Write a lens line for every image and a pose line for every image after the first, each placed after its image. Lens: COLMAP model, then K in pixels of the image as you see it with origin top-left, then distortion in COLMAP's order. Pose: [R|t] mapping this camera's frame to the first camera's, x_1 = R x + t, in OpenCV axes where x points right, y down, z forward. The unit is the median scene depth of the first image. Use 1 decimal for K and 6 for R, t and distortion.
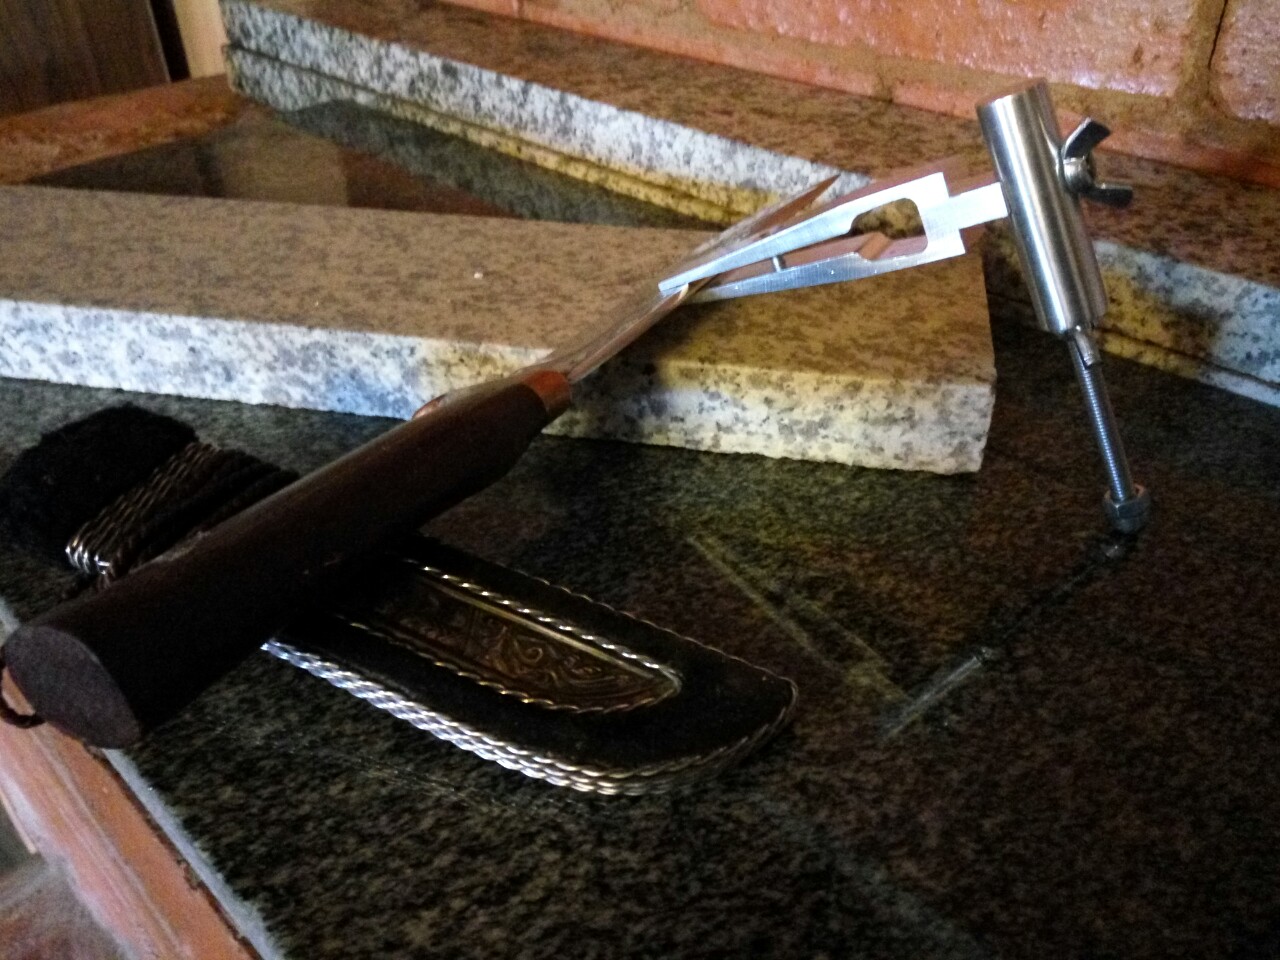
lens RADIAL K [[1034.3, 0, 635.1], [0, 1034.3, 478.8], [0, 0, 1]] dist [0.093009, -0.150244]
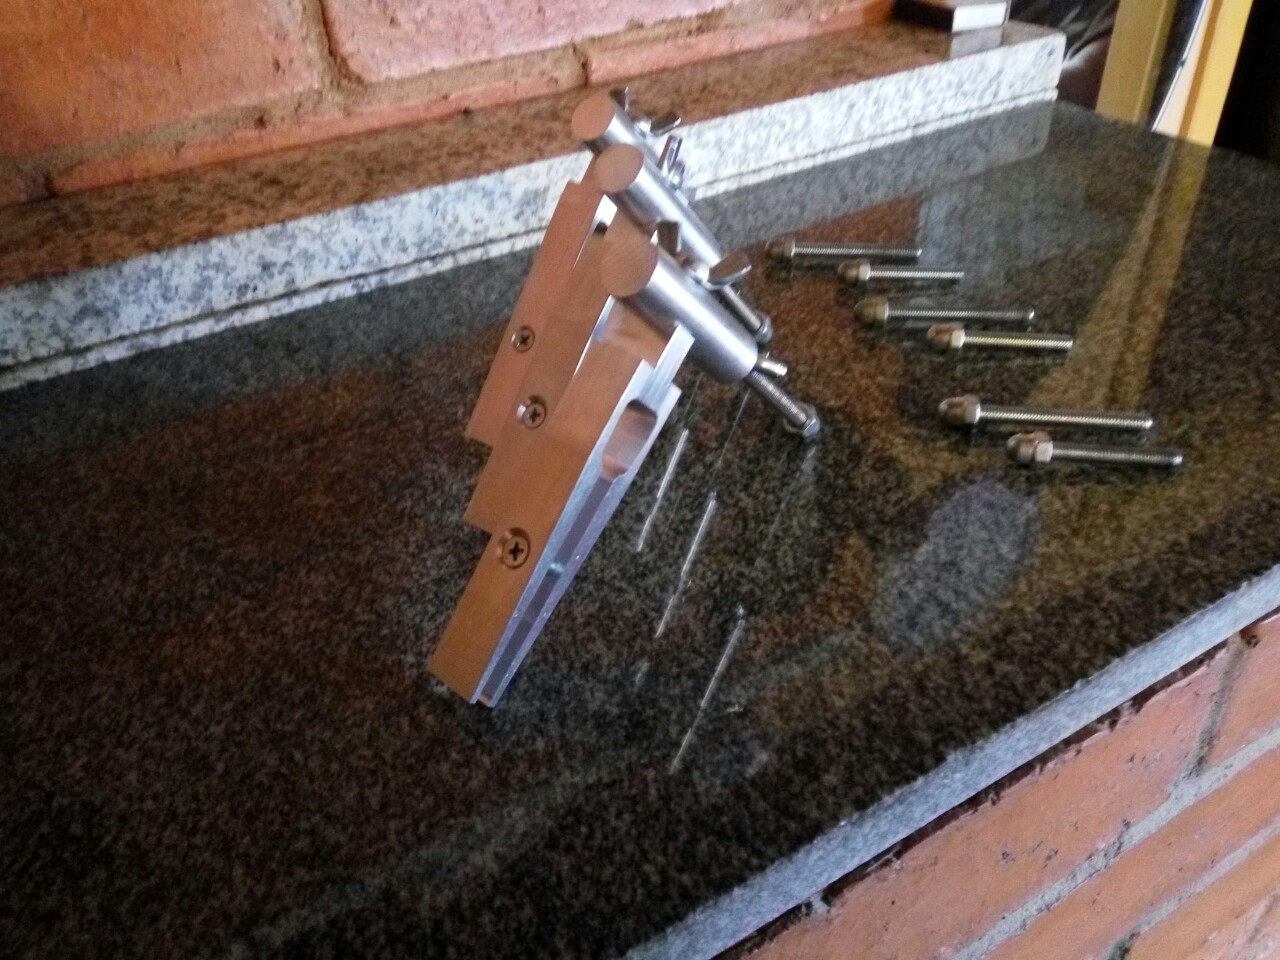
lens RADIAL K [[1013.4, 0, 640.0], [0, 1013.4, 480.0], [0, 0, 1]] dist [0.081614, -0.112040]
pose [[0.259242, -0.573923, 0.776792, -0.526063], [0.594642, 0.728618, 0.339878, -0.194765], [-0.761048, 0.373802, 0.530167, 0.230750]]
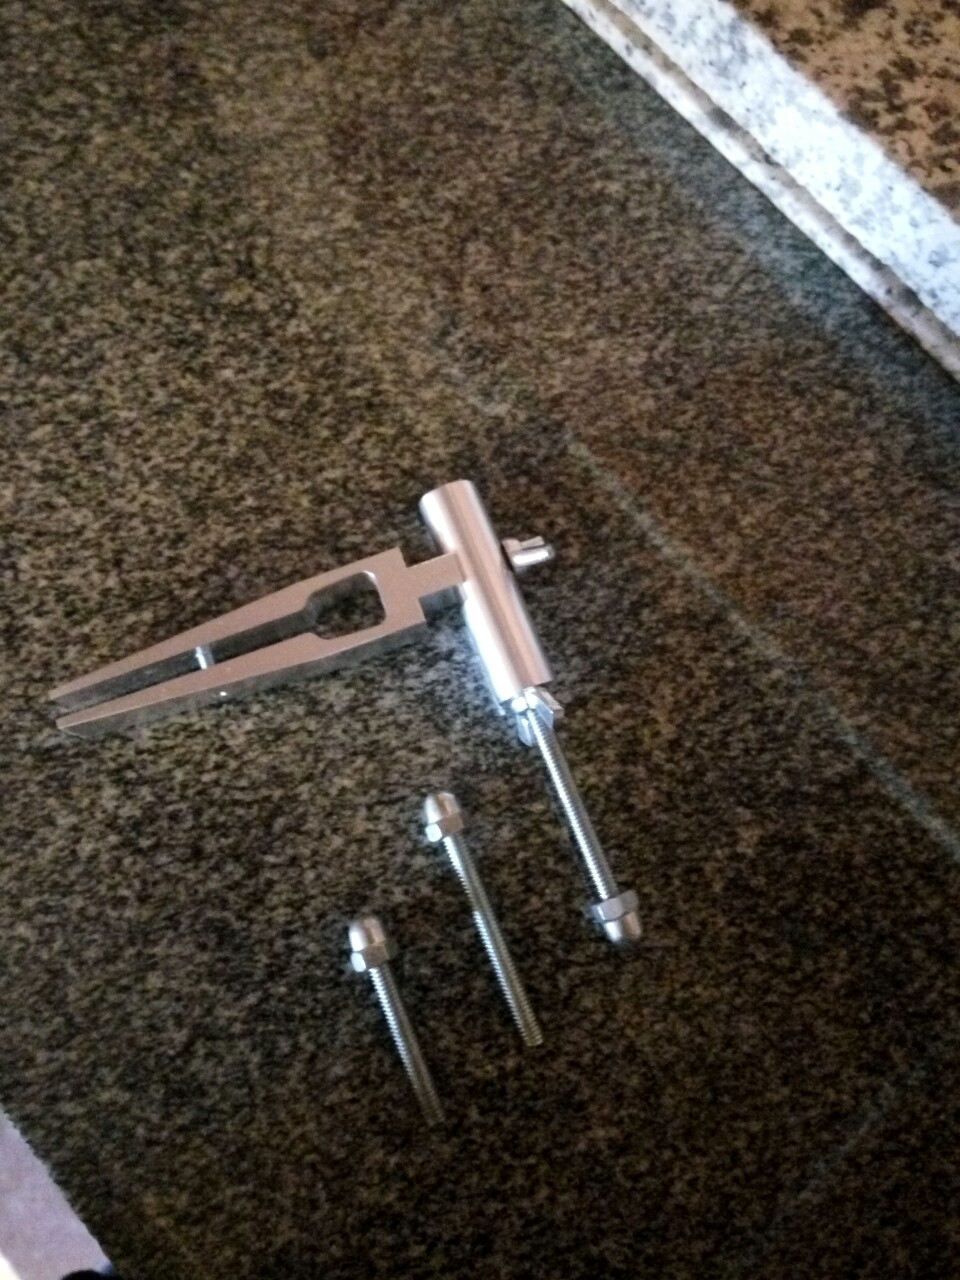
lens RADIAL K [[1034.3, 0, 490.2], [0, 1034.3, 638.2], [0, 0, 1]] dist [0.093009, -0.150244]
pose [[0.995515, 0.091453, 0.024212, -0.206677], [-0.084698, 0.747588, 0.658740, -0.537701], [0.042143, -0.657836, 0.751981, 0.410448]]
